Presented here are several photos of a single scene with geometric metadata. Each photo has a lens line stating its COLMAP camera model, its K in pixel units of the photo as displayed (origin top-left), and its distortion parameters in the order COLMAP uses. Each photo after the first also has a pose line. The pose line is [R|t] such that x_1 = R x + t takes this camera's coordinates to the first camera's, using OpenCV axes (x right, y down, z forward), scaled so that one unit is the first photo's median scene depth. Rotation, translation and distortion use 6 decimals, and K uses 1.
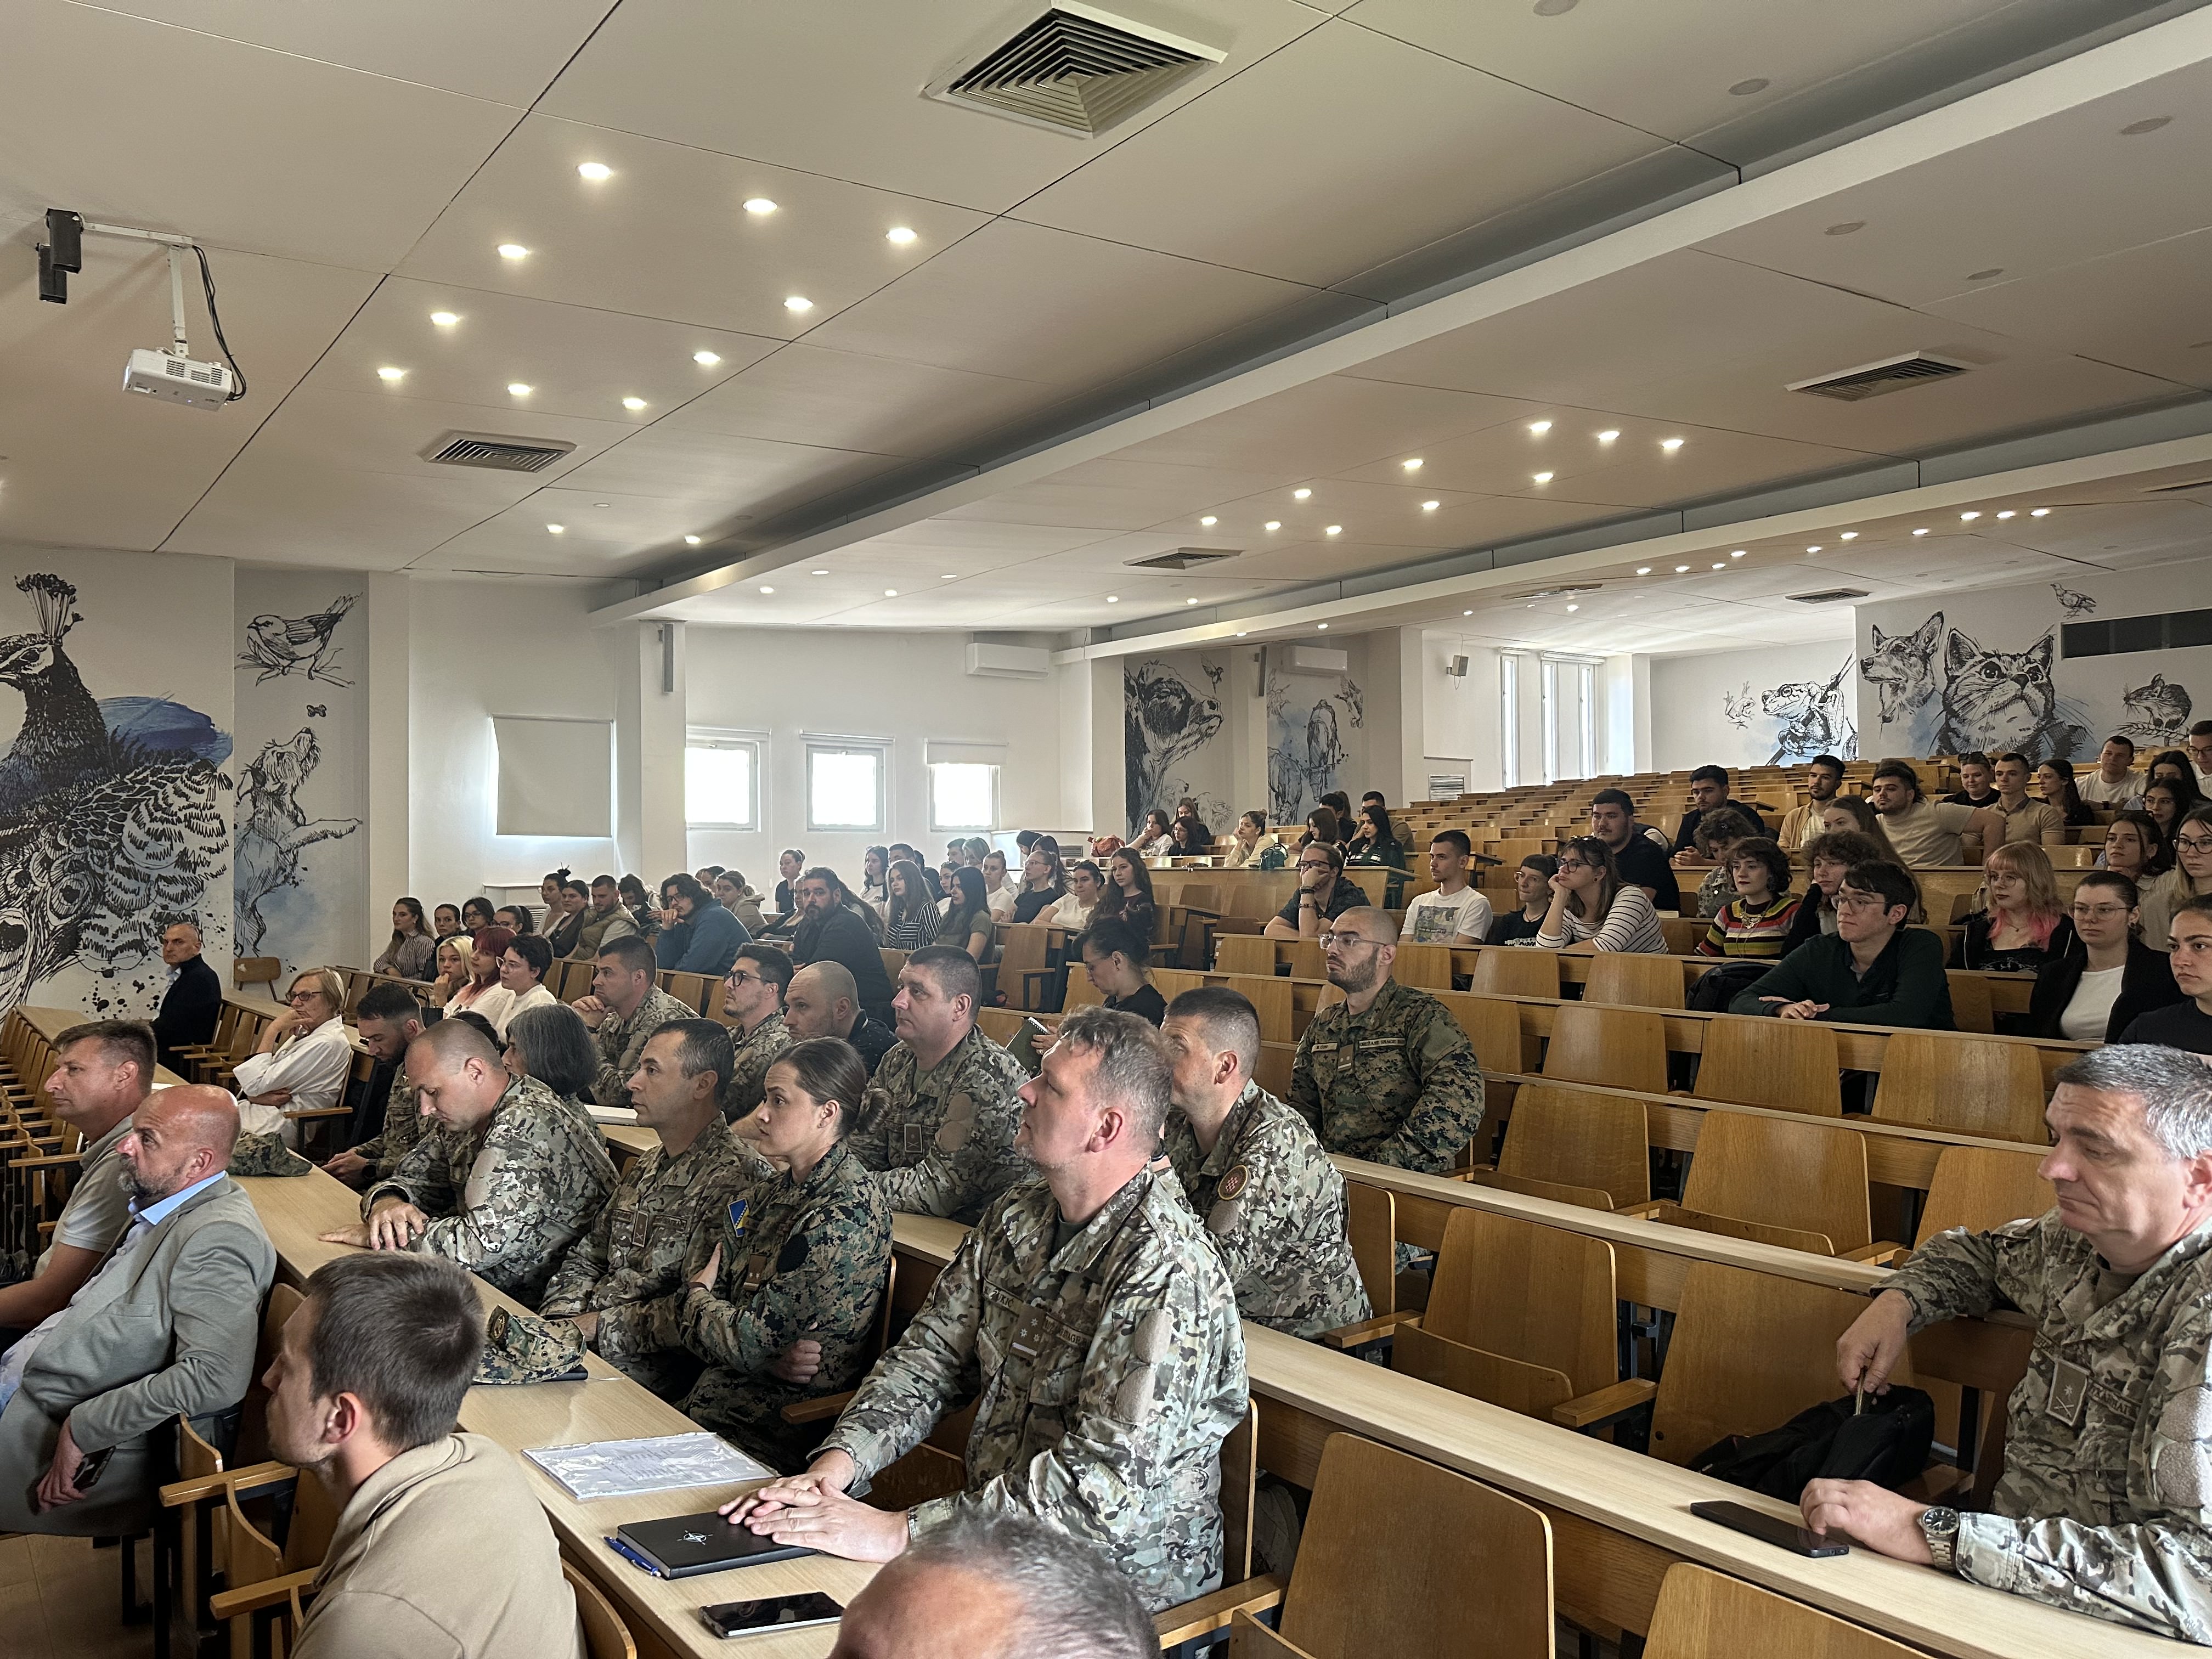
lens RADIAL K [[1552.3, 0, 1113.3], [0, 1552.3, 806.9], [0, 0, 1]] dist [0.066971, -0.088551]
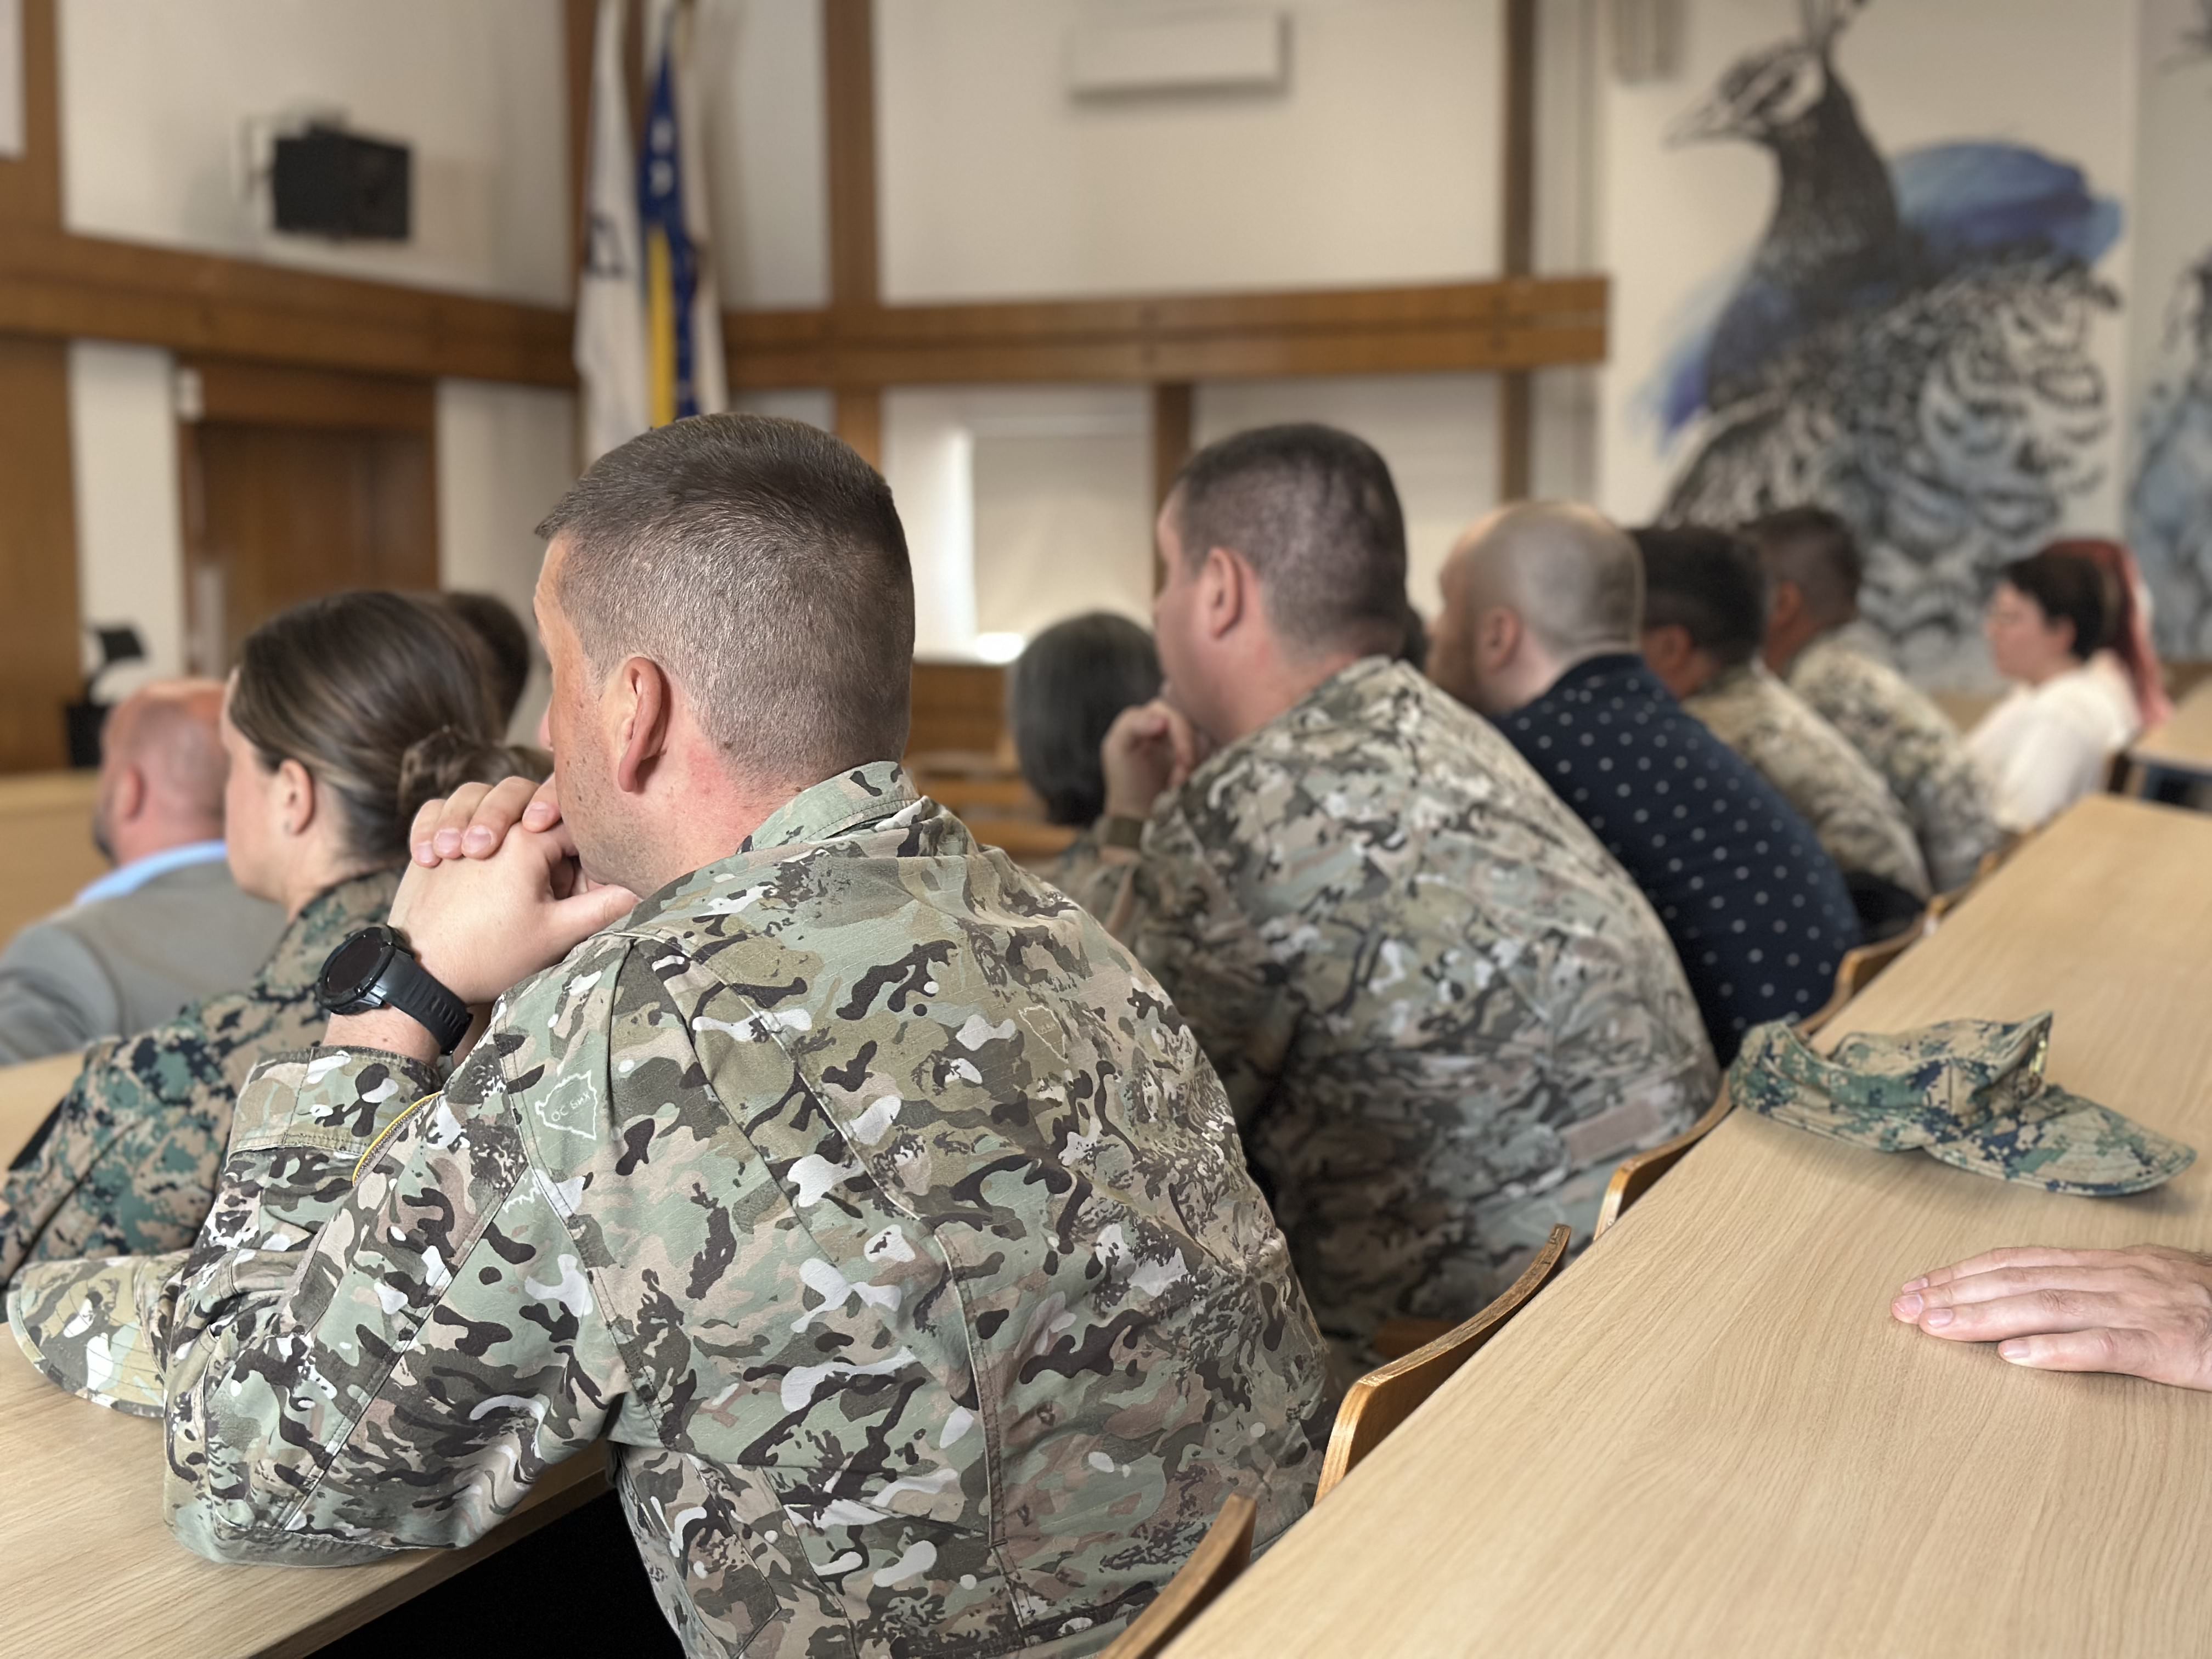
lens RADIAL K [[3072.5, 0, 1110.5], [0, 3072.5, 866.0], [0, 0, 1]] dist [0.134587, 0.000000]
pose [[0.505089, 0.092712, -0.858073, 0.148087], [0.024827, 0.992241, 0.121823, 0.035366], [0.862710, -0.082834, 0.498868, 0.221559]]
